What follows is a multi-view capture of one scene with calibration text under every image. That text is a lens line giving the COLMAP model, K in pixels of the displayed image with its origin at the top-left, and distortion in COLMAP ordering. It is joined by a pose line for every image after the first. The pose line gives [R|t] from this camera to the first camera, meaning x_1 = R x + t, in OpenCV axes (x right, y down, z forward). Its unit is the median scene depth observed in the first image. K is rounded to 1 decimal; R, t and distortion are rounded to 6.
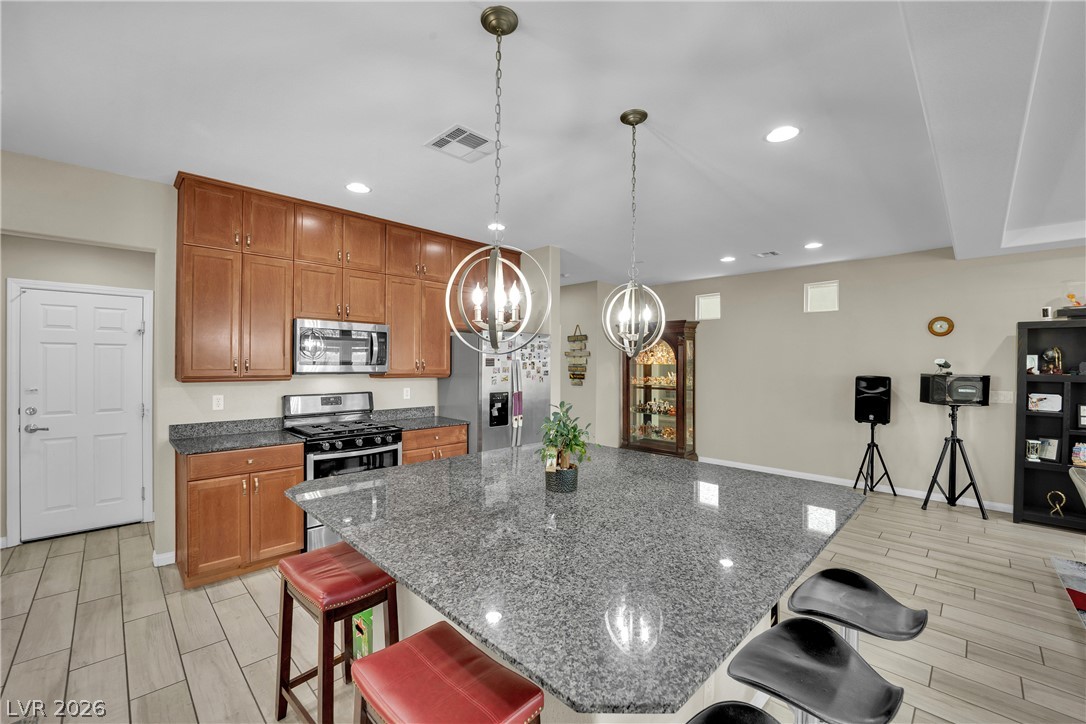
lens RADIAL K [[463.4, 0, 543.5], [0, 463.4, 365.5], [0, 0, 1]] dist [-0.002947, -0.000338]
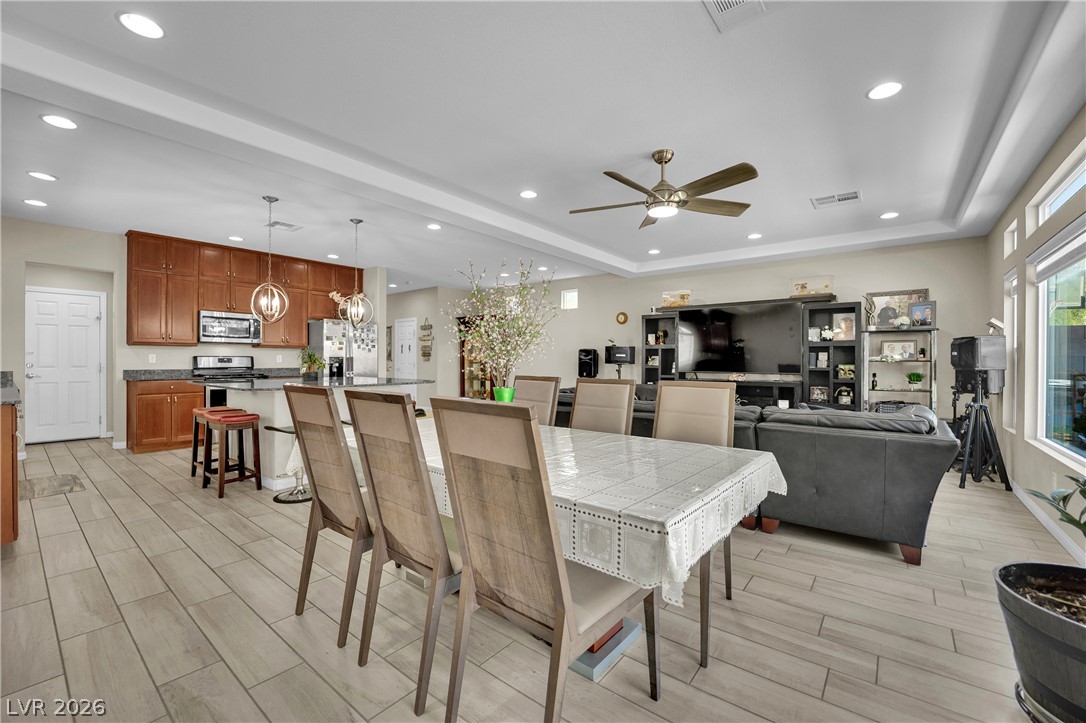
lens RADIAL K [[454.9, 0, 534.1], [0, 454.9, 360.2], [0, 0, 1]] dist [-0.002895, -0.000741]
pose [[0.994458, -0.005593, 0.104984, 0.487535], [0.005829, 0.999981, -0.001948, 0.087214], [-0.104971, 0.002549, 0.994472, -0.758172]]
